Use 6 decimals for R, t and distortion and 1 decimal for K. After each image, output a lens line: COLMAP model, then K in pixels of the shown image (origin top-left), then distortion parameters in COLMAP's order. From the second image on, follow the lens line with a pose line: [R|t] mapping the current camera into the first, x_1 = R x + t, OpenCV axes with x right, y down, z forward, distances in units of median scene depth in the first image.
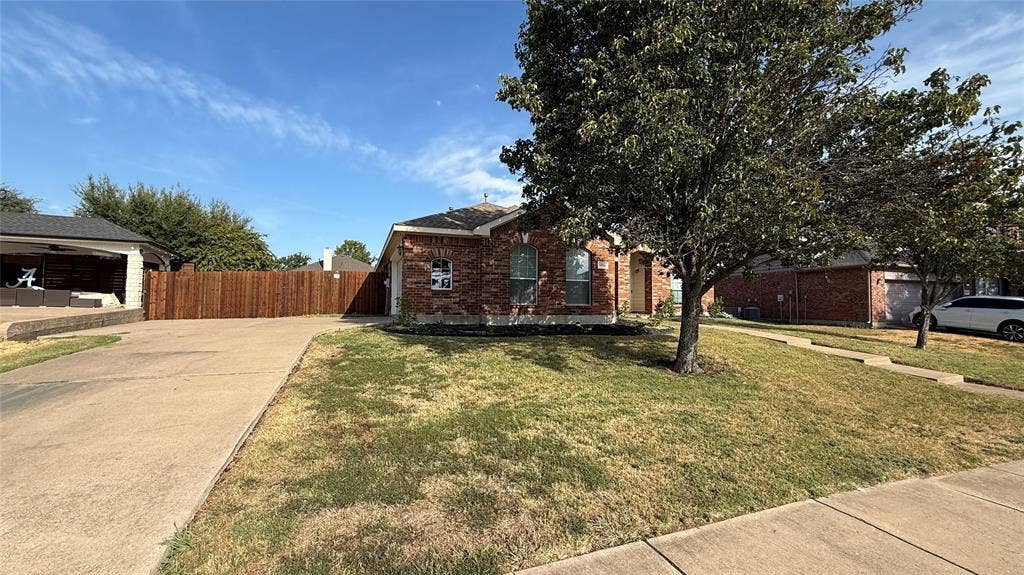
lens RADIAL K [[409.6, 0, 512.0], [0, 409.6, 287.5], [0, 0, 1]] dist [-0.000645, -0.000042]
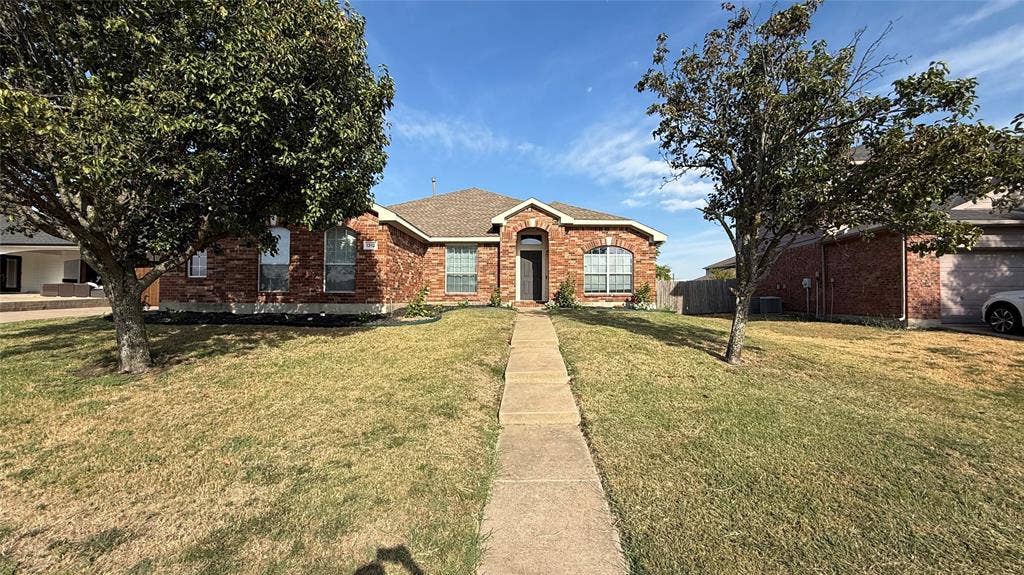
lens RADIAL K [[419.3, 0, 512.0], [0, 419.3, 287.5], [0, 0, 1]] dist [0.000441, 0.000032]
pose [[0.932635, -0.012970, -0.360587, 0.841539], [0.018399, 0.999763, 0.011627, 0.029637], [0.360351, -0.017479, 0.932653, 0.297826]]
